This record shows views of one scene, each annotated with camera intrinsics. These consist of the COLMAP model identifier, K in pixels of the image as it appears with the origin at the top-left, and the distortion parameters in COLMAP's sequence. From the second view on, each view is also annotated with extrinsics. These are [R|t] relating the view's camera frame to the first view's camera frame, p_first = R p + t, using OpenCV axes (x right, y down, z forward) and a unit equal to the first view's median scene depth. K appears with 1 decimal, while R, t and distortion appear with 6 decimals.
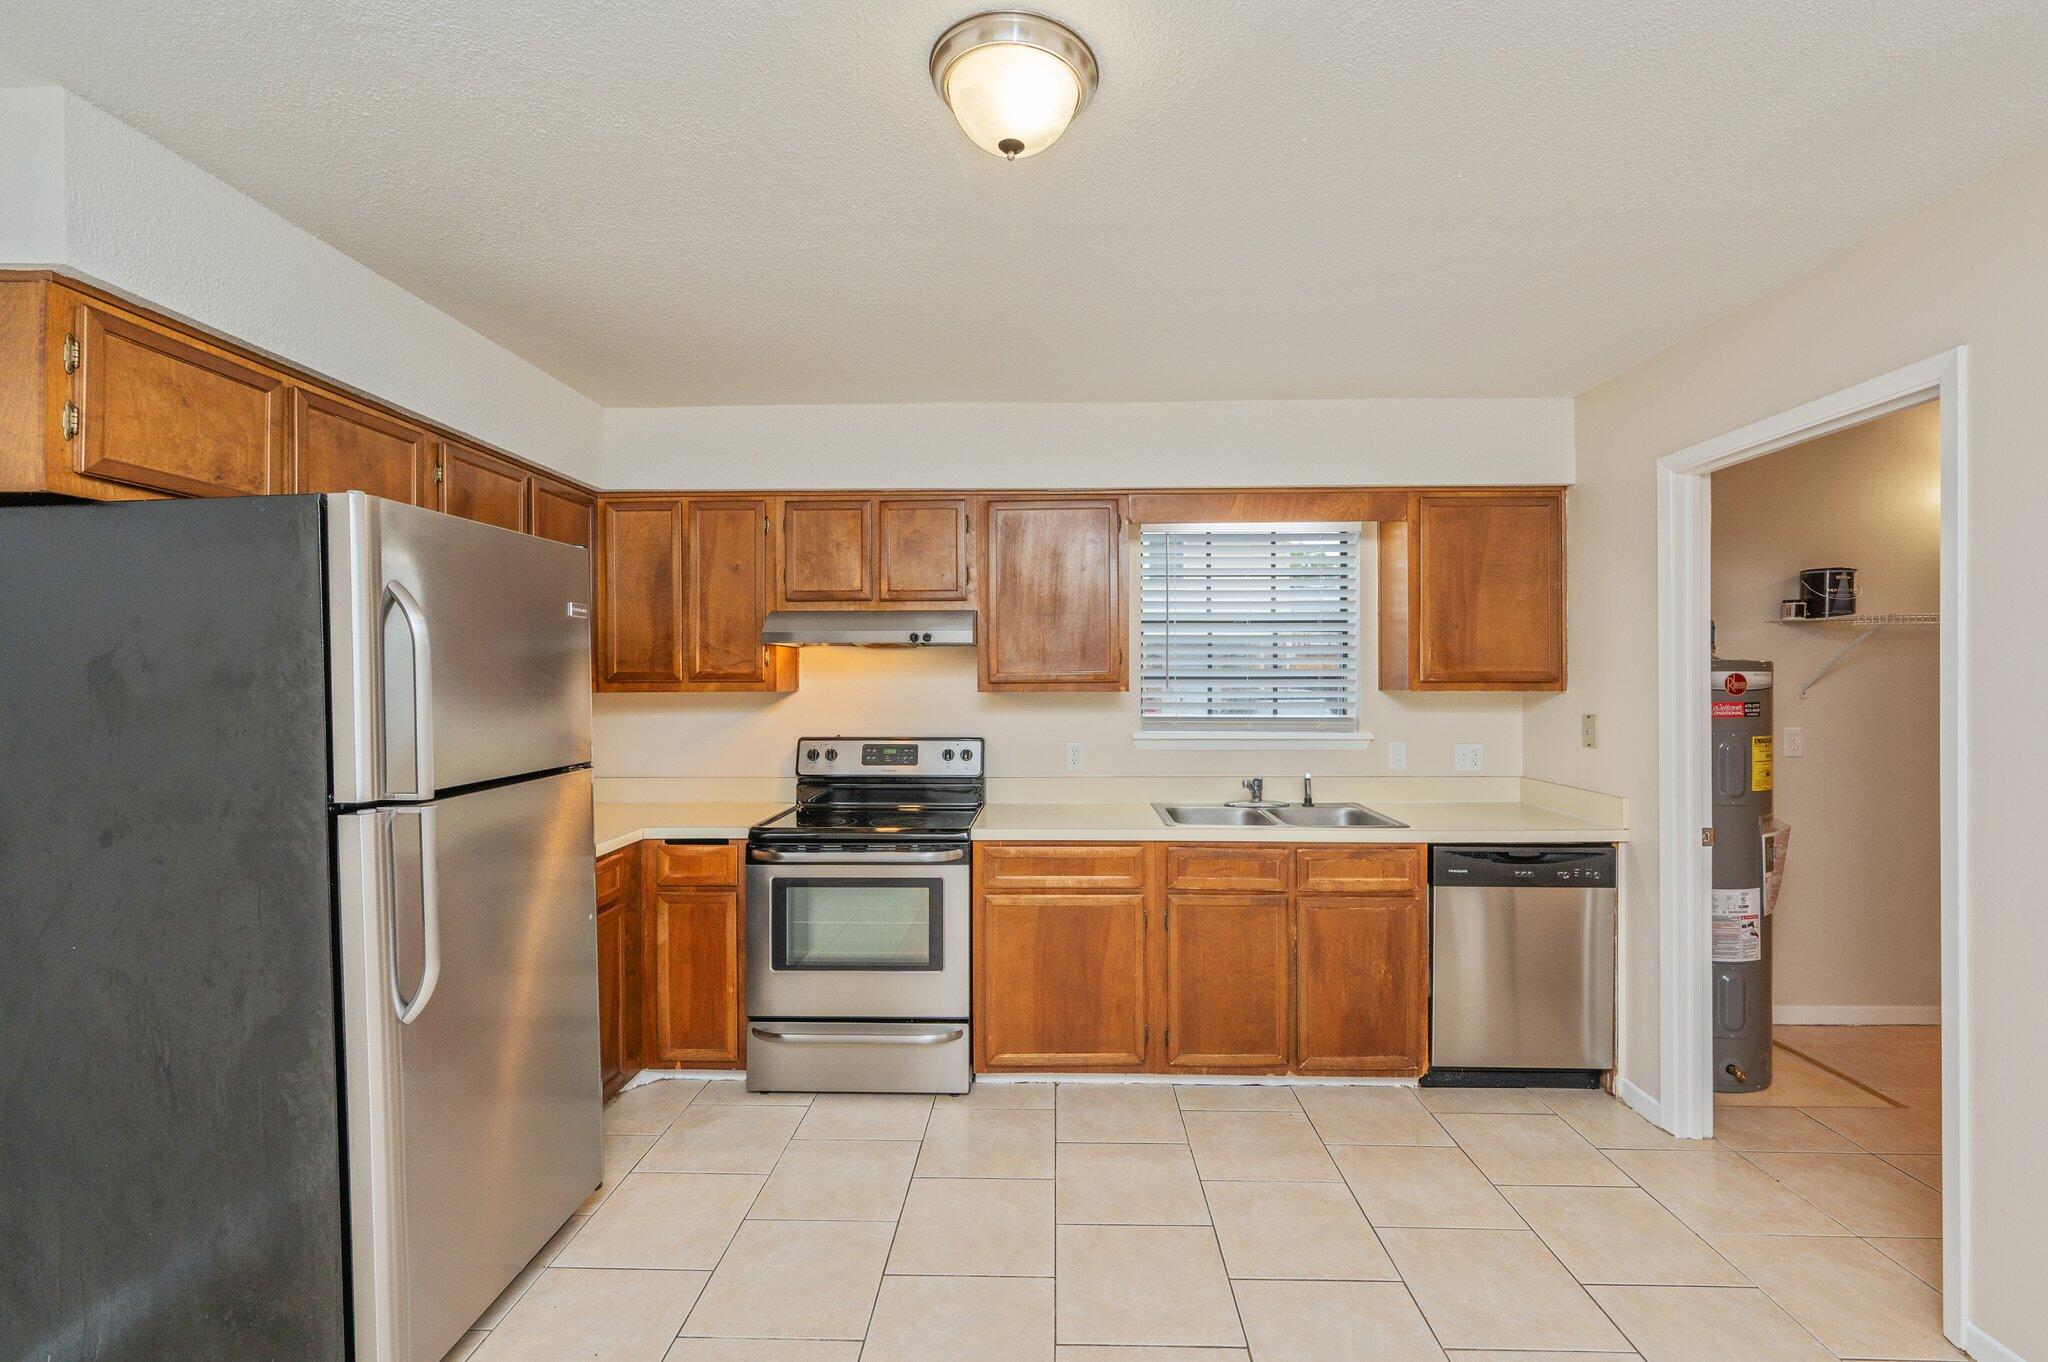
lens RADIAL K [[876.7, 0, 1039.1], [0, 876.7, 674.9], [0, 0, 1]] dist [-0.001743, -0.000867]
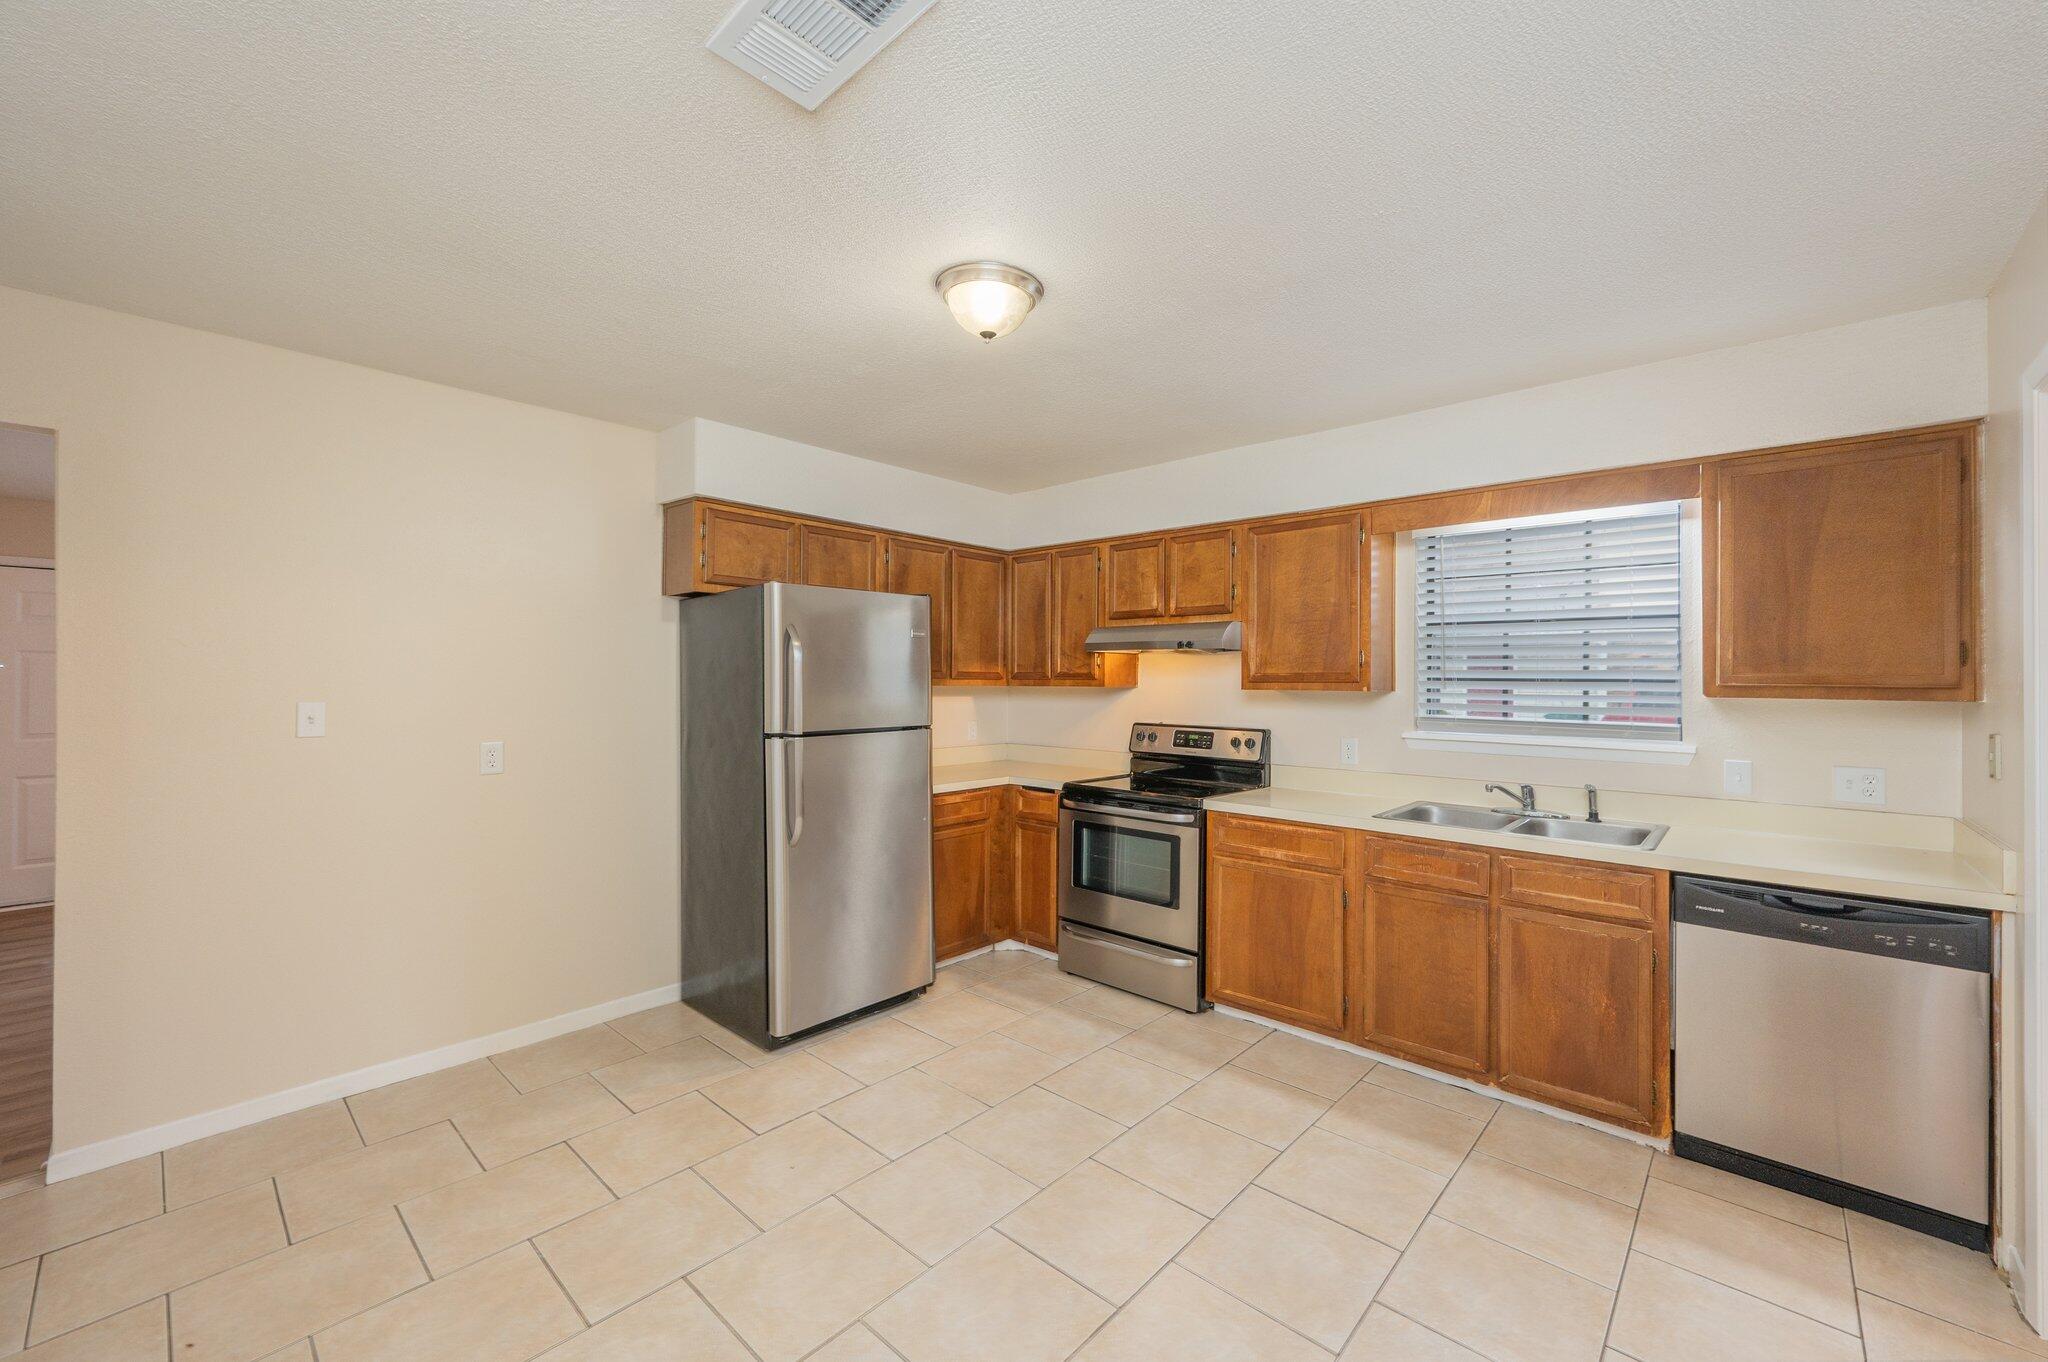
lens RADIAL K [[815.2, 0, 1033.7], [0, 815.2, 672.7], [0, 0, 1]] dist [0.001064, -0.000135]
pose [[0.757713, 0.002713, -0.652582, 0.488189], [-0.007707, 0.999959, -0.004792, 0.004666], [0.652542, 0.008661, 0.757703, -0.024773]]
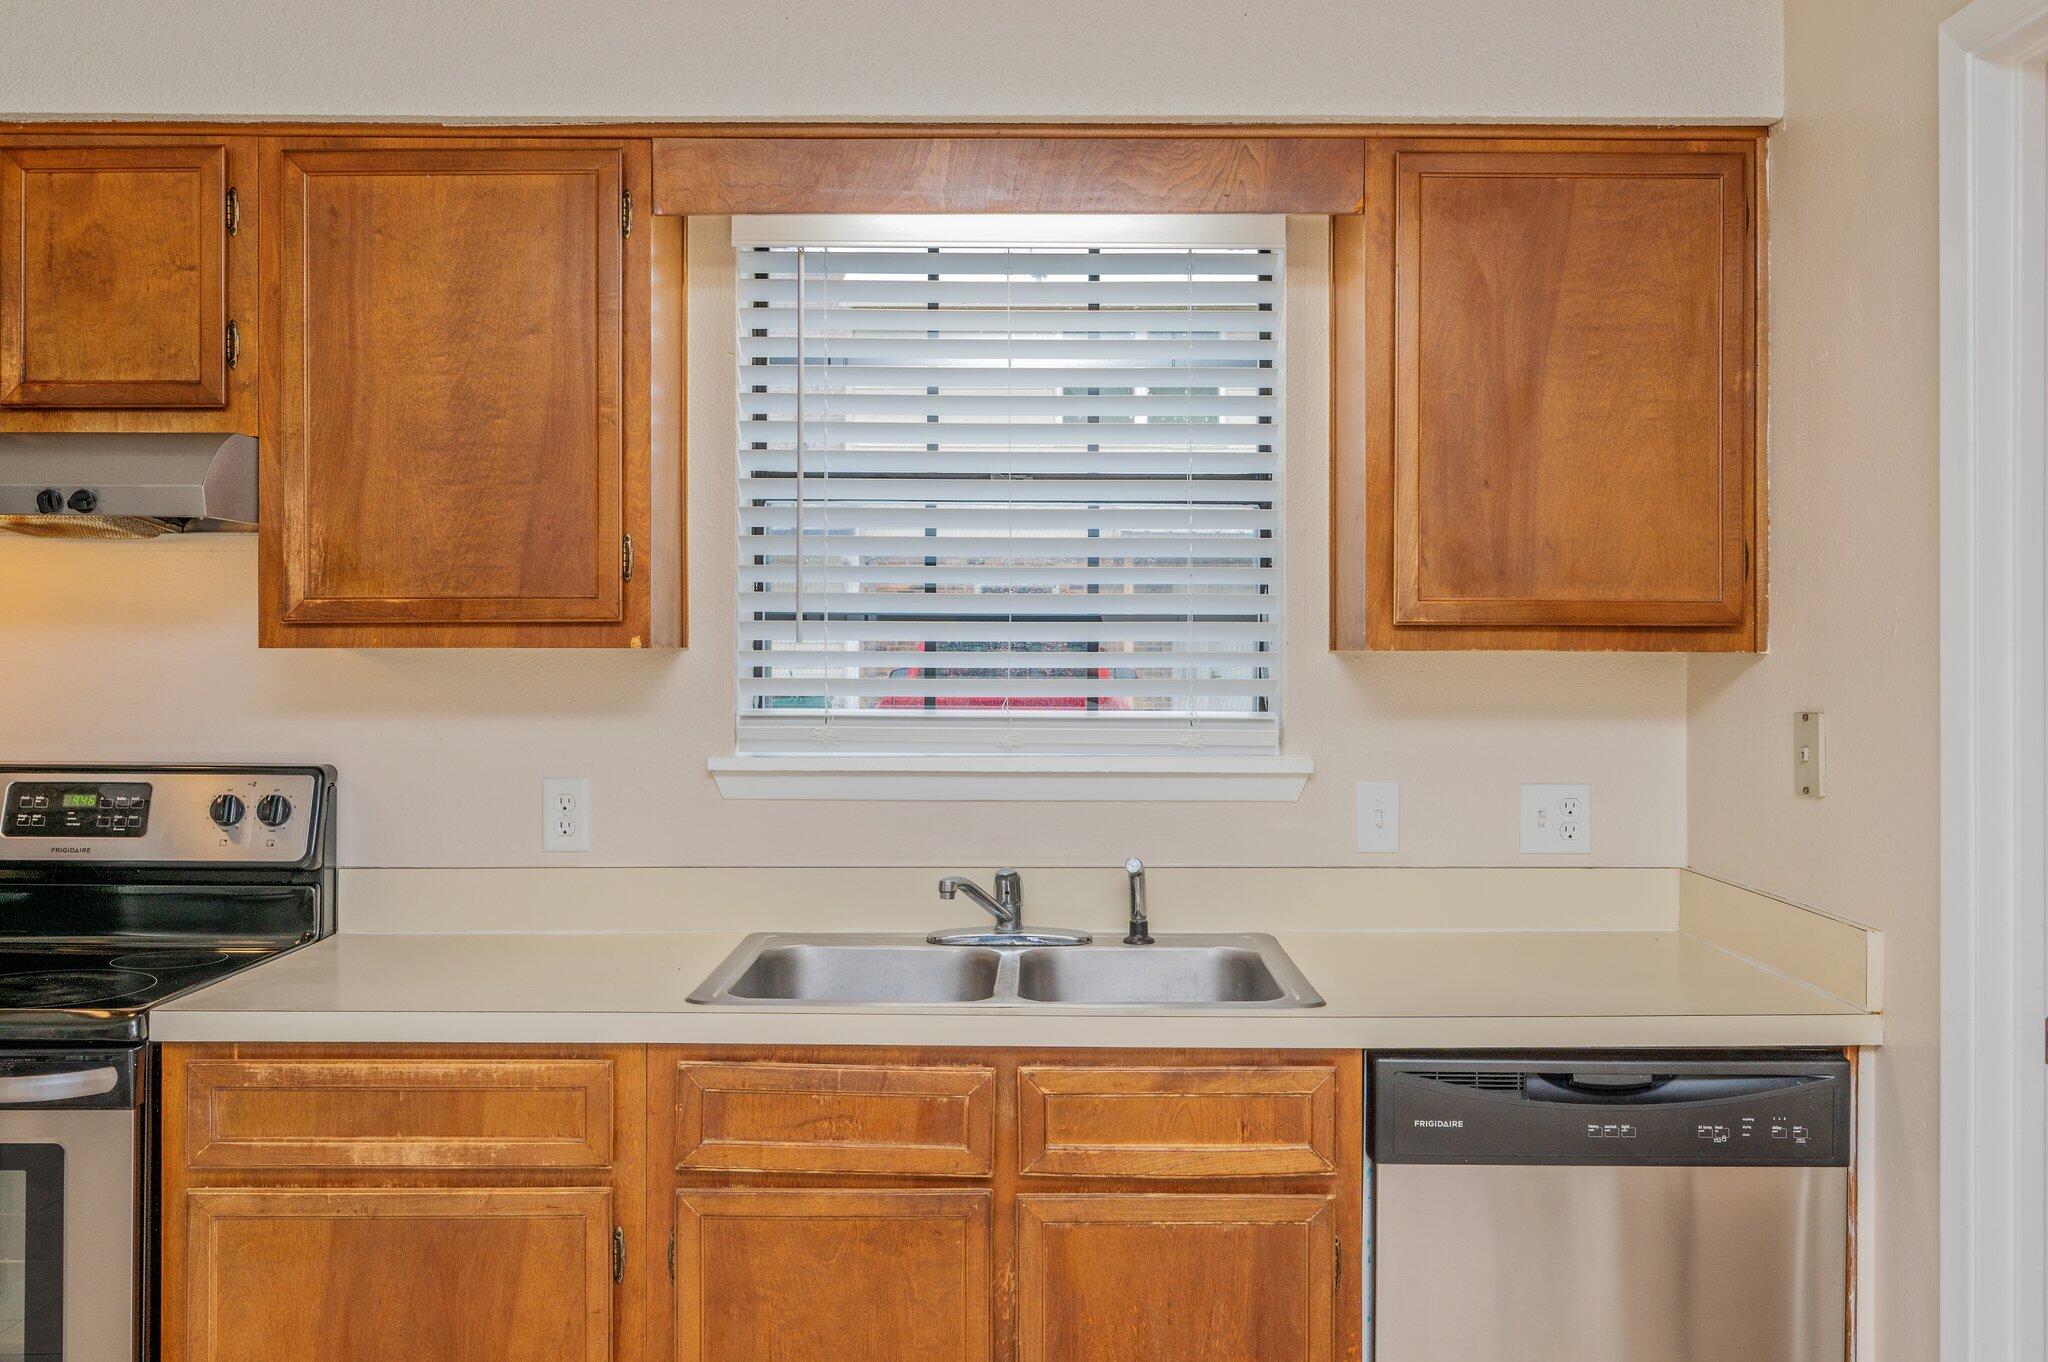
lens RADIAL K [[1803.1, 0, 1032.2], [0, 1803.1, 637.5], [0, 0, 1]] dist [-0.000552, -0.008414]
pose [[0.999659, 0.004299, 0.025753, 0.277072], [-0.004331, 0.999990, 0.001188, 0.013985], [-0.025747, -0.001299, 0.999668, 0.223975]]
